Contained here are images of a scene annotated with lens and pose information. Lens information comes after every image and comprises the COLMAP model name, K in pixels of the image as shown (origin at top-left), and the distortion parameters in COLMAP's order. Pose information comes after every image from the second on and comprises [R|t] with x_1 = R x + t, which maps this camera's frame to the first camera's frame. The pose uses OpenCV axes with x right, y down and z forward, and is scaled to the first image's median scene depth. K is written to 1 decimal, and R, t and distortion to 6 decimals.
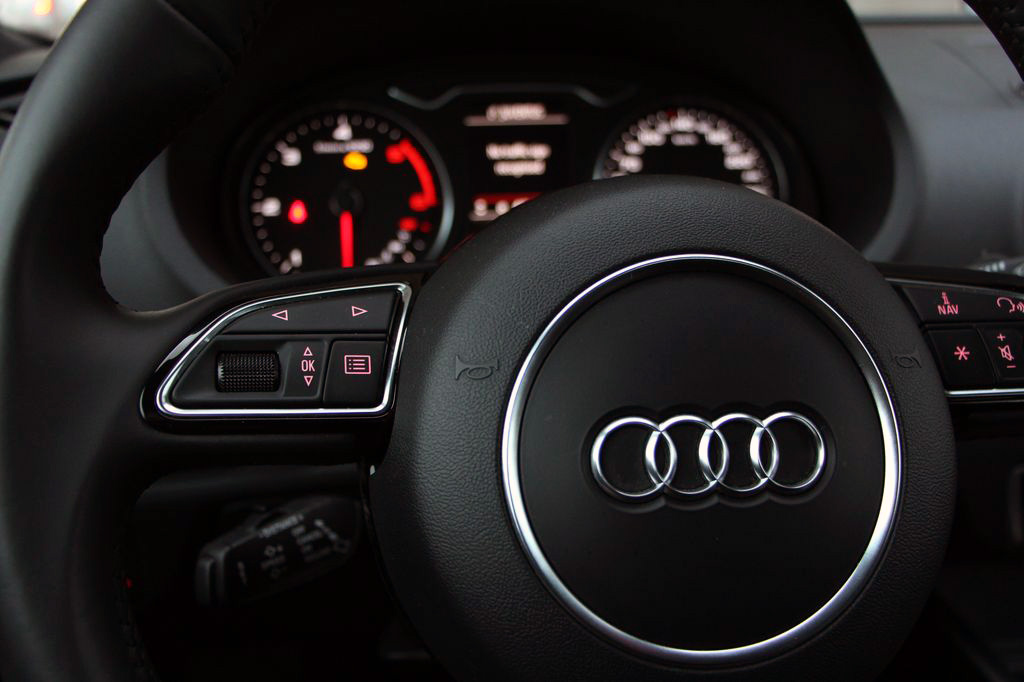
lens RADIAL K [[984.2, 0, 469.0], [0, 984.2, 311.6], [0, 0, 1]] dist [-0.094057, 0.000000]
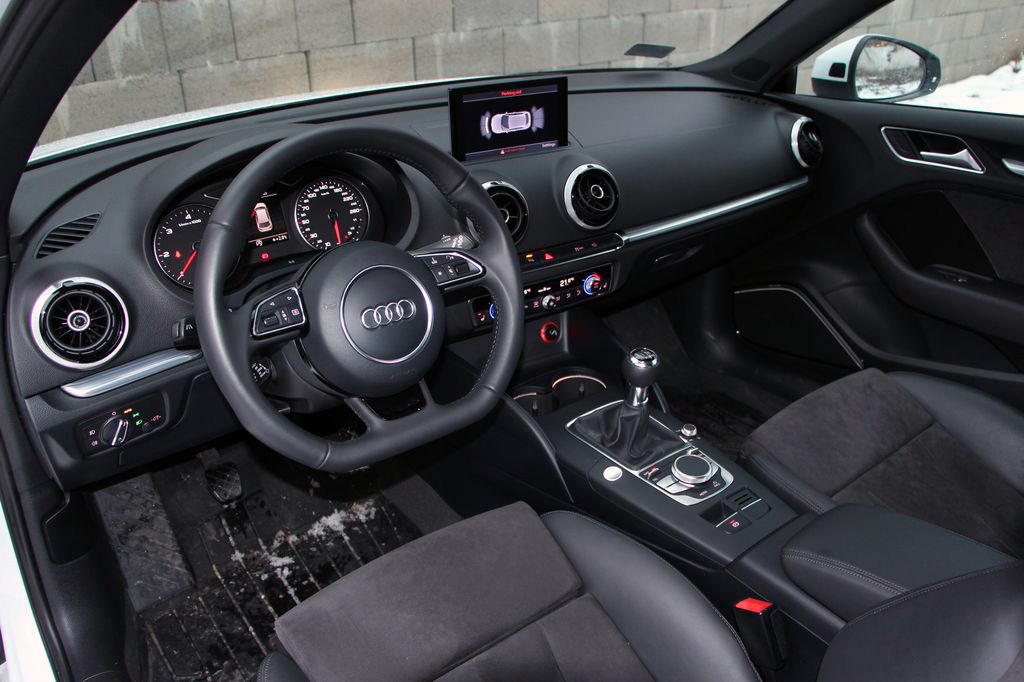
lens RADIAL K [[832.8, 0, 522.9], [0, 832.8, 342.1], [0, 0, 1]] dist [-0.170666, 0.105181]
pose [[0.839388, -0.234452, 0.490368, -0.759594], [0.144618, 0.966001, 0.214309, -0.308113], [-0.523941, -0.108972, 0.844755, -1.715512]]
